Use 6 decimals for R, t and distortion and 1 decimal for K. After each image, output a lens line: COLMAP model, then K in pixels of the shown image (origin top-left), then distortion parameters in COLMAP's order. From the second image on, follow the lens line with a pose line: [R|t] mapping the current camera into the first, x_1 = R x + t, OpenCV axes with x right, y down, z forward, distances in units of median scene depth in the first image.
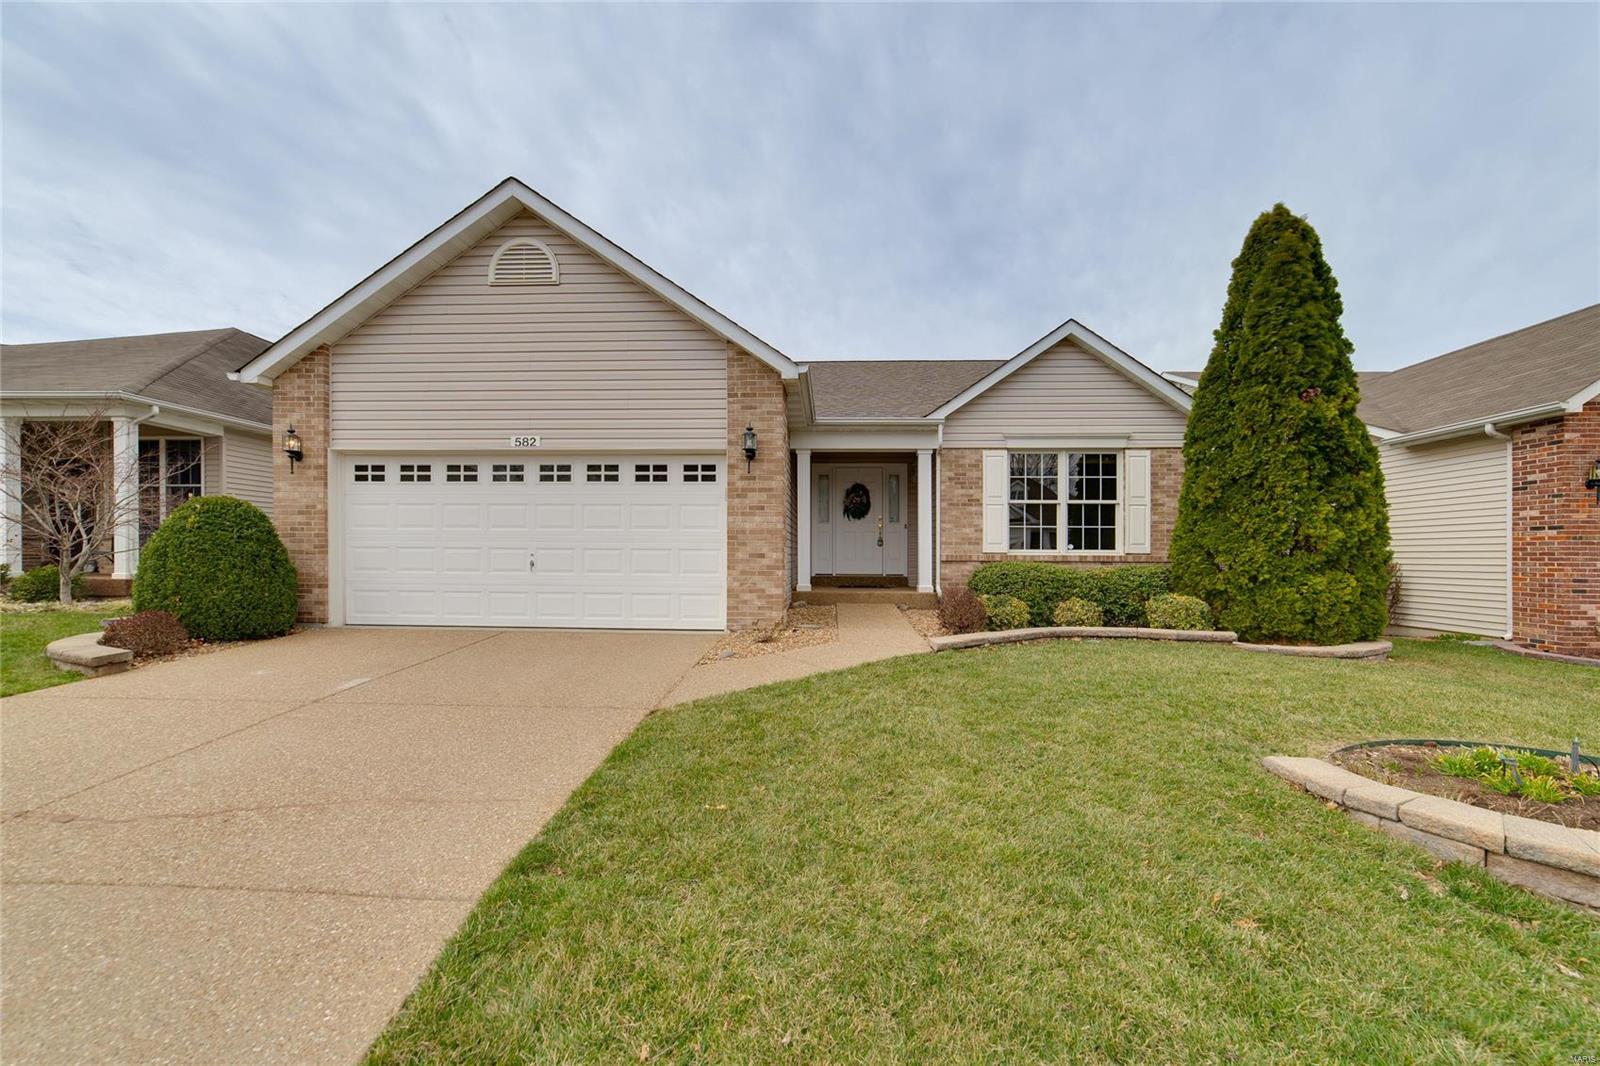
lens RADIAL K [[618.7, 0, 846.5], [0, 618.7, 552.1], [0, 0, 1]] dist [-0.020497, 0.005693]
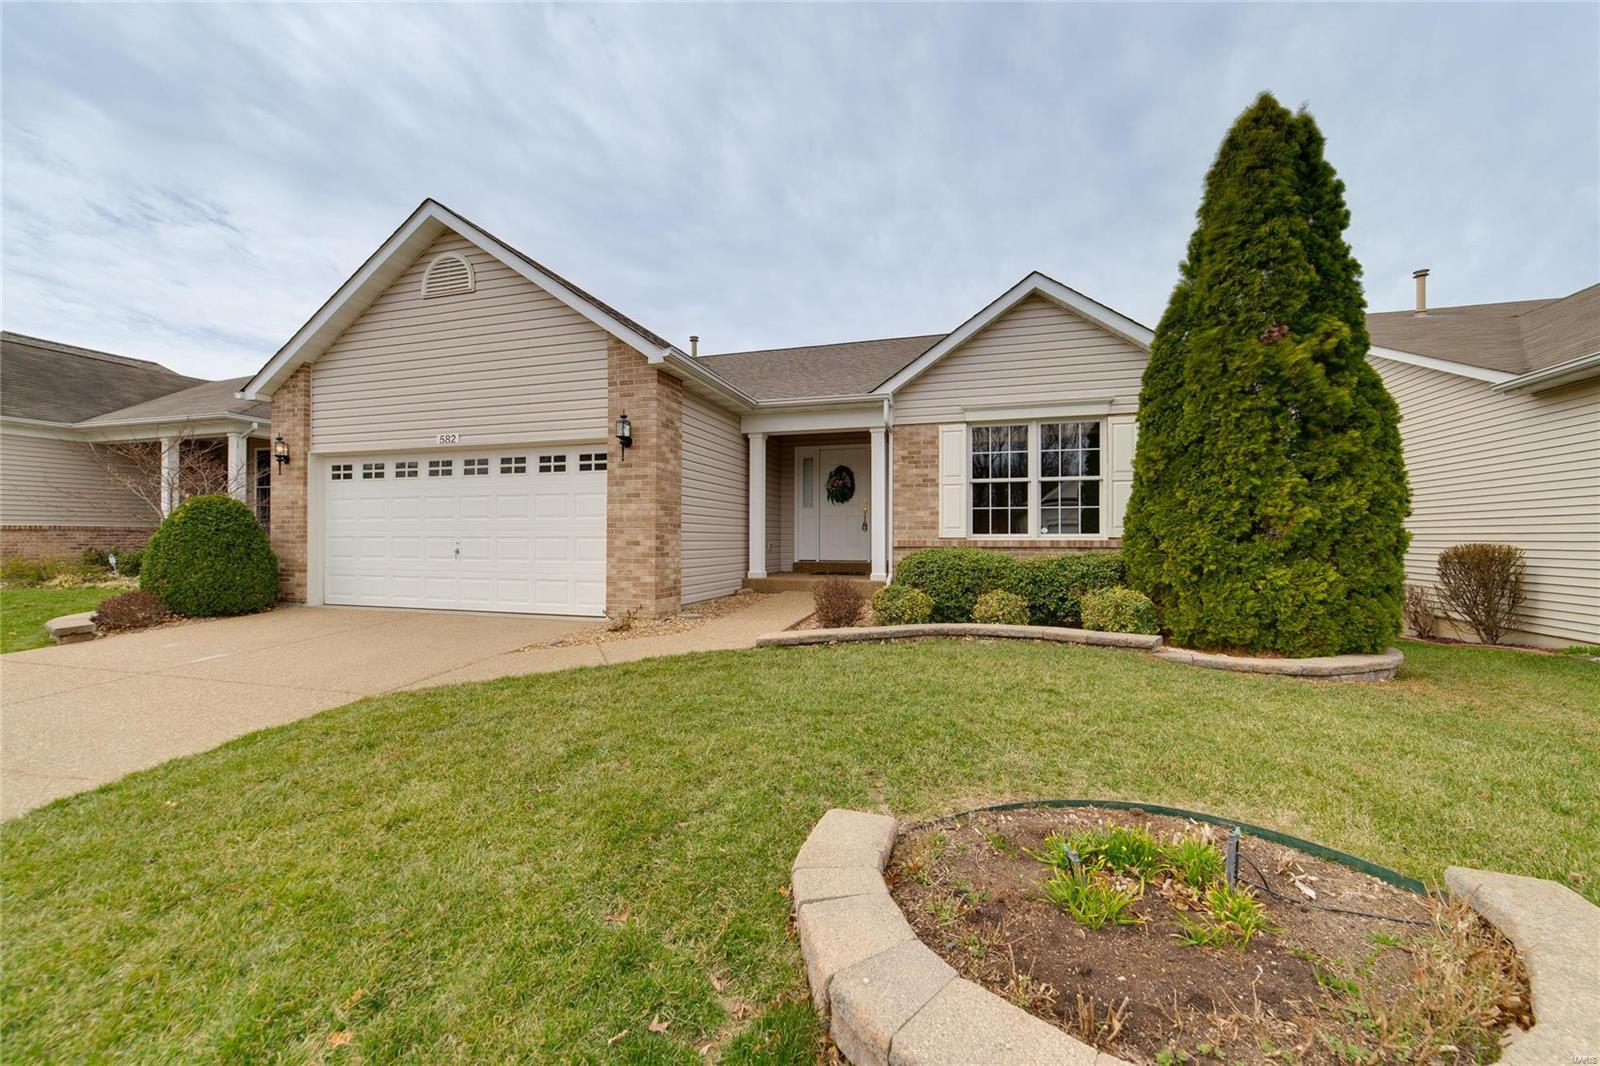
lens RADIAL K [[618.7, 0, 846.9], [0, 618.7, 532.9], [0, 0, 1]] dist [-0.020497, 0.005693]
pose [[0.970810, -0.006880, -0.239751, 0.383009], [0.006342, 0.999975, -0.003013, -0.005343], [0.239766, 0.001405, 0.970830, 0.104901]]
